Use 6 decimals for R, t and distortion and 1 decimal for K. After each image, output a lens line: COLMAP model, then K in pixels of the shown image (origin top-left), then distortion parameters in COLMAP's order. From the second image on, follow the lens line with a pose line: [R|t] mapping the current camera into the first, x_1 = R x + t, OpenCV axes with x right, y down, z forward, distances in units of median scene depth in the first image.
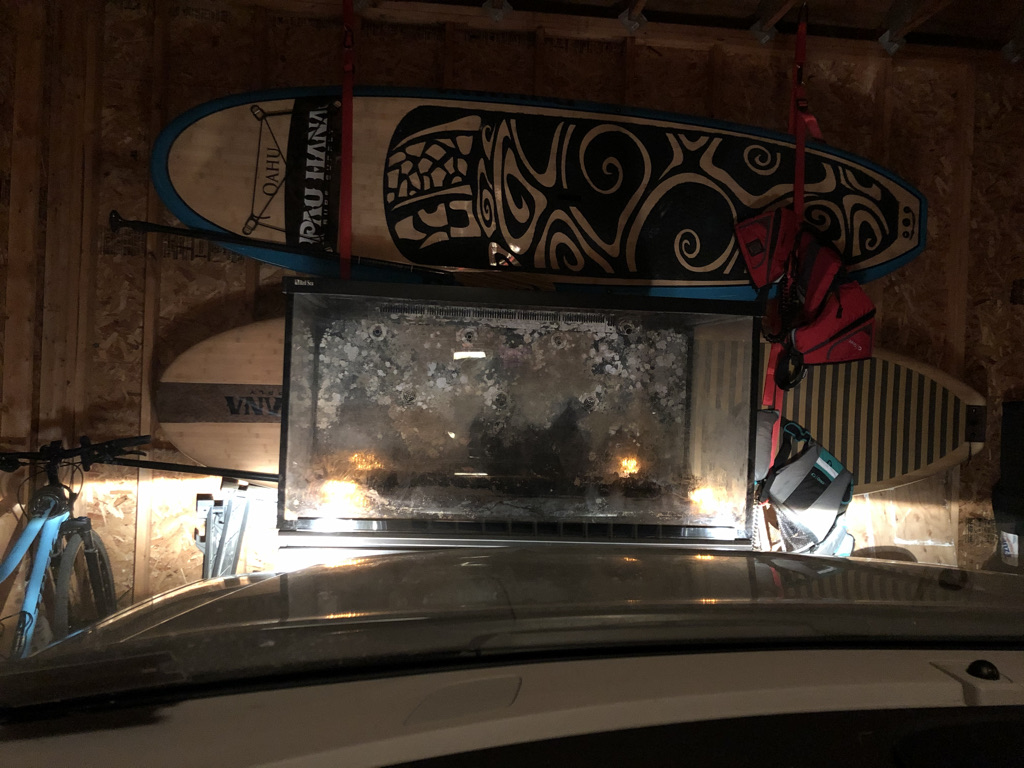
lens RADIAL K [[863.2, 0, 525.5], [0, 863.2, 369.5], [0, 0, 1]] dist [0.050712, -0.265917]
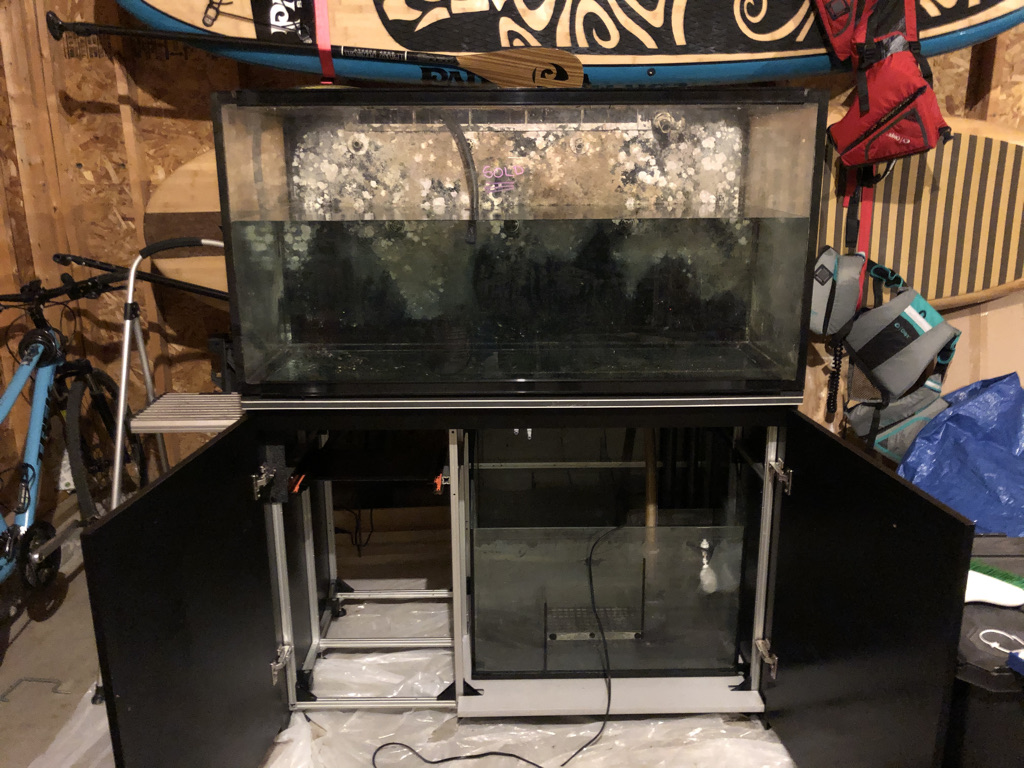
lens RADIAL K [[824.1, 0, 512.0], [0, 824.1, 384.0], [0, 0, 1]] dist [-0.002140, -0.000219]
pose [[0.994939, -0.019440, -0.098579, 0.047198], [0.045849, 0.960846, 0.273265, -0.031079], [0.089407, -0.276402, 0.956874, 0.193140]]
